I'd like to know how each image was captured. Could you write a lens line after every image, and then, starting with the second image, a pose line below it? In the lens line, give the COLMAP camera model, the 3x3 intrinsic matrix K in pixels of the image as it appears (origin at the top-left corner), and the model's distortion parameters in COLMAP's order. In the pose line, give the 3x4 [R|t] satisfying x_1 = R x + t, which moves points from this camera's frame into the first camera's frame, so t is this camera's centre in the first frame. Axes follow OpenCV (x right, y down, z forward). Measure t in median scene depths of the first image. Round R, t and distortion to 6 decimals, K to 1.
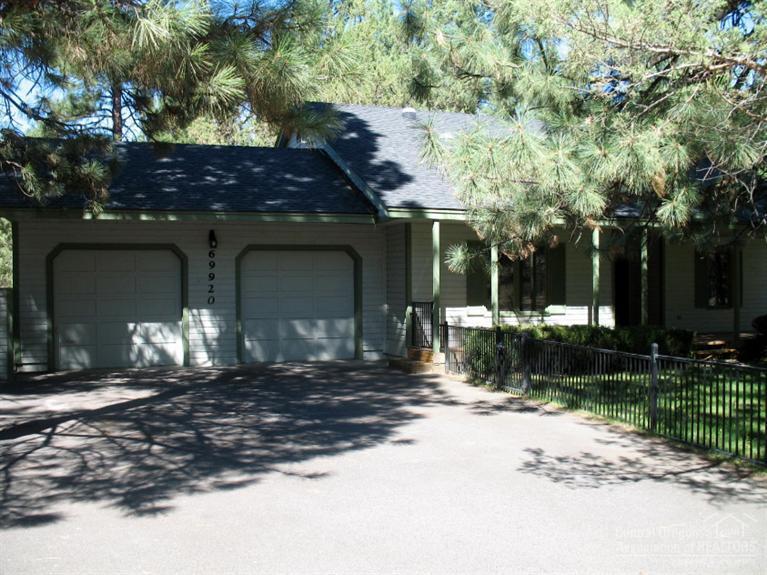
lens RADIAL K [[826.1, 0, 383.5], [0, 826.1, 287.5], [0, 0, 1]] dist [-0.153556, -0.013253]
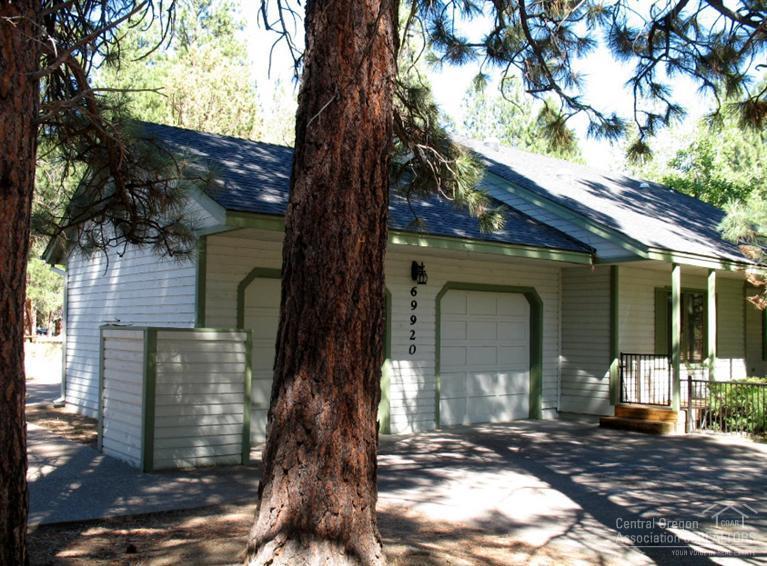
lens RADIAL K [[842.3, 0, 383.5], [0, 842.3, 283.0], [0, 0, 1]] dist [-0.205903, -0.005026]
pose [[0.945302, 0.042268, 0.323446, -0.497381], [-0.023710, 0.997850, -0.061107, 0.001551], [-0.325333, 0.050096, 0.944272, 0.235855]]
